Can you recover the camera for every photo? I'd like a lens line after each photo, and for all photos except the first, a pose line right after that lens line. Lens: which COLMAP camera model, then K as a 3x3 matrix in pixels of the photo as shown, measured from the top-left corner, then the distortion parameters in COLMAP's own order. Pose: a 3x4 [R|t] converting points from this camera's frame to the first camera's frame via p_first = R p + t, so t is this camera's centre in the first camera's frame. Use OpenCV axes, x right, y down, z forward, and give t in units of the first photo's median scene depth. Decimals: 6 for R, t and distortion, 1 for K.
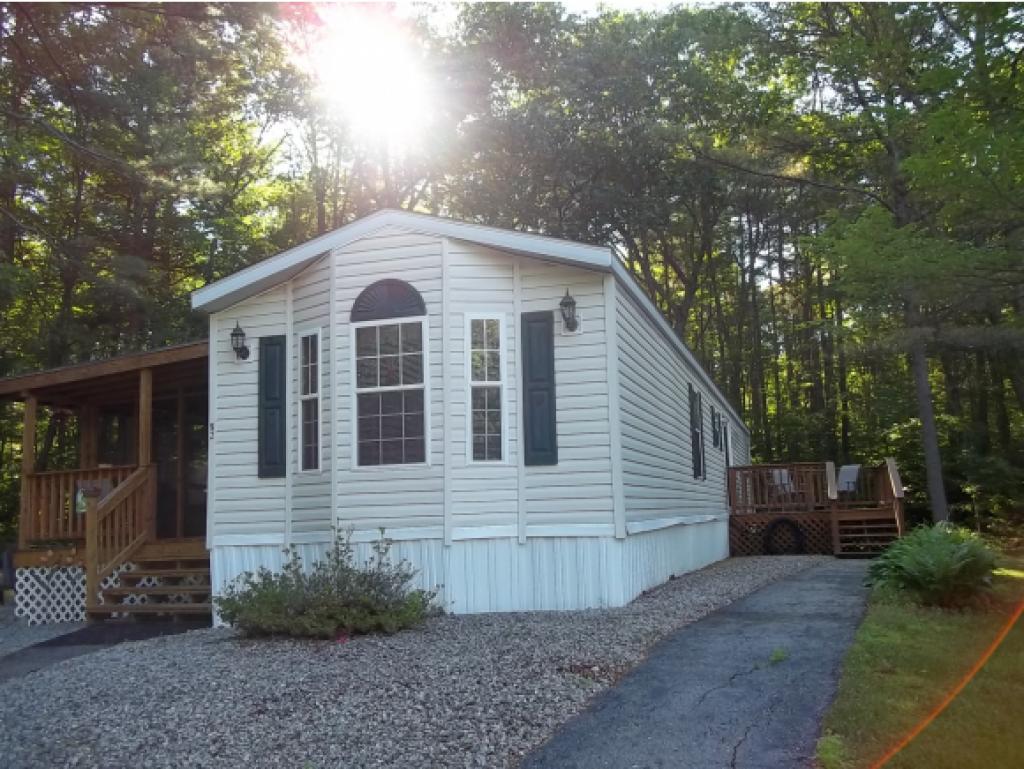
lens RADIAL K [[968.8, 0, 514.2], [0, 968.8, 382.3], [0, 0, 1]] dist [-0.011317, 0.000000]
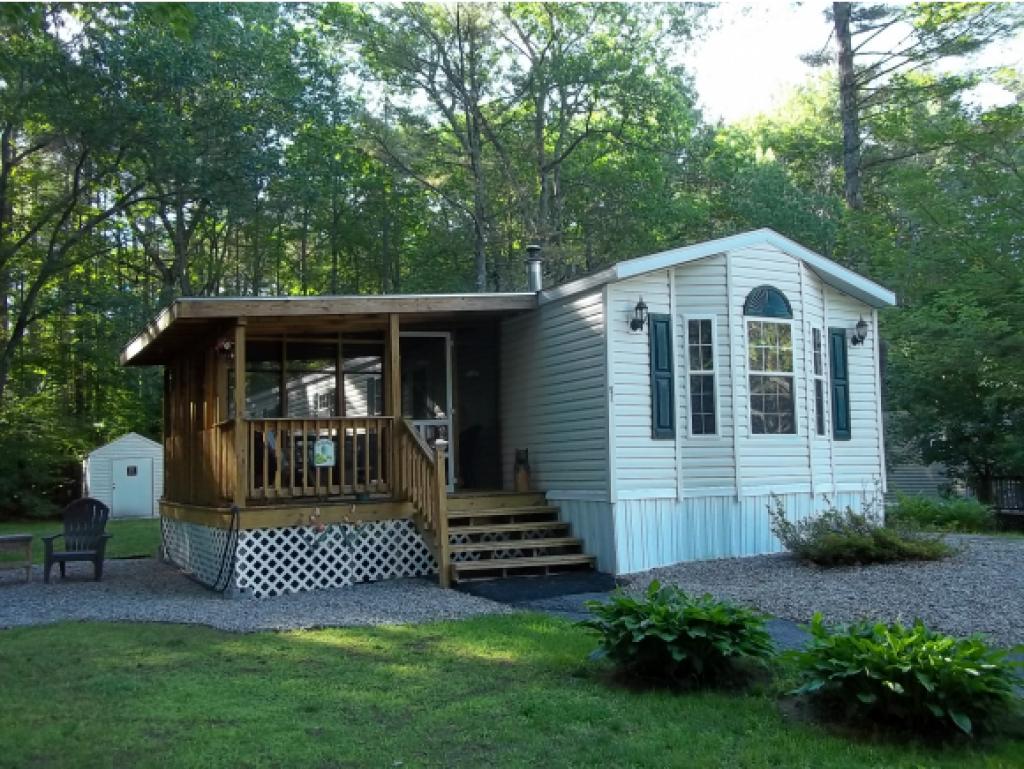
lens RADIAL K [[968.8, 0, 512.0], [0, 968.8, 388.4], [0, 0, 1]] dist [-0.011317, 0.000000]
pose [[0.736454, 0.087614, 0.670791, -1.141248], [-0.097940, 0.994940, -0.022424, 0.081409], [-0.669361, -0.049183, 0.741308, 0.280848]]
